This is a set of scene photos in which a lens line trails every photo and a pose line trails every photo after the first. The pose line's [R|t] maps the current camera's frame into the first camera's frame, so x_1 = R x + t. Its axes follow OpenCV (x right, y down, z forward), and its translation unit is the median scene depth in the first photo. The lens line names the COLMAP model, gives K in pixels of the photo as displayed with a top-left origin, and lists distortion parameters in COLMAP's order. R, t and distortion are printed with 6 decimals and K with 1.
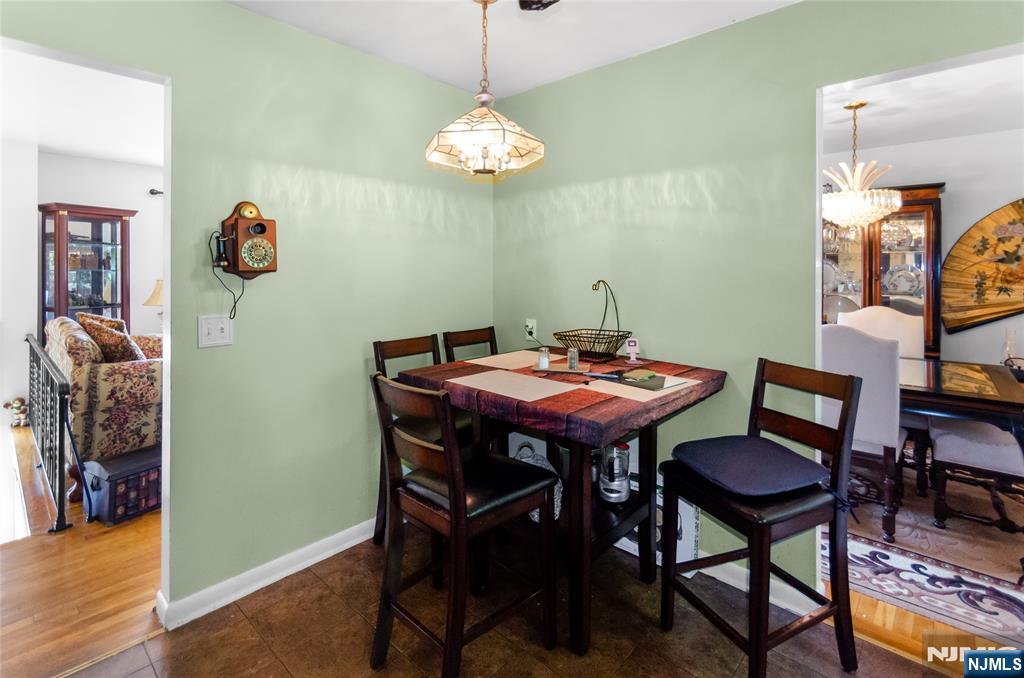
lens RADIAL K [[480.2, 0, 511.8], [0, 480.2, 266.1], [0, 0, 1]] dist [-0.000656, -0.000126]
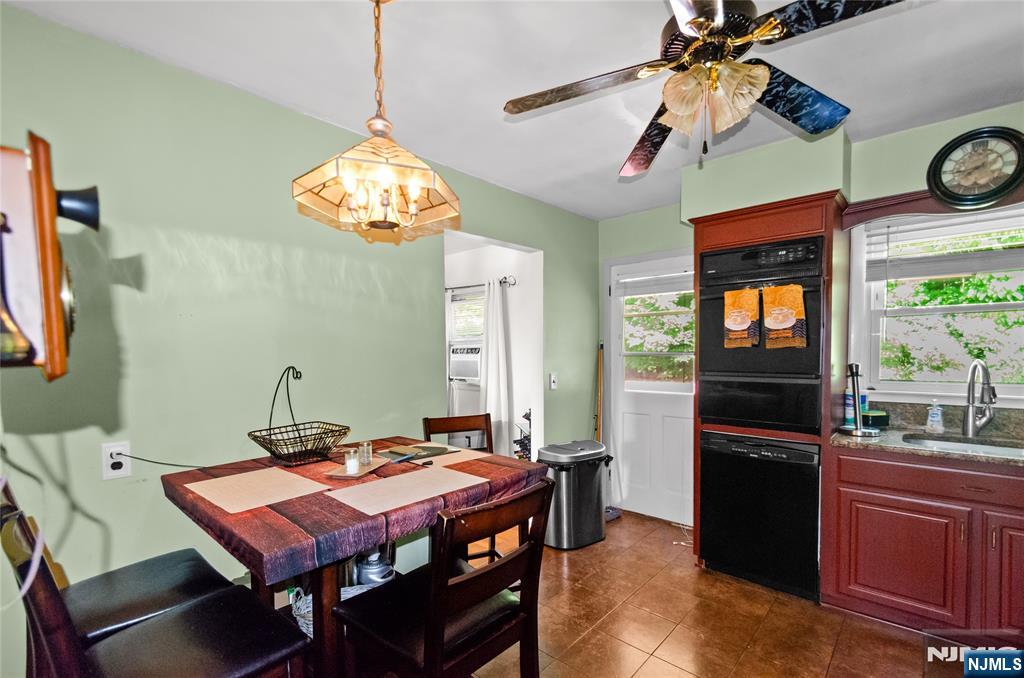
lens RADIAL K [[451.6, 0, 522.0], [0, 451.6, 350.9], [0, 0, 1]] dist [0.000678, -0.000236]
pose [[-0.012344, -0.005129, 0.999911, -0.624335], [0.004149, 0.999978, 0.005180, 0.001044], [-0.999915, 0.004213, -0.012323, 0.634878]]
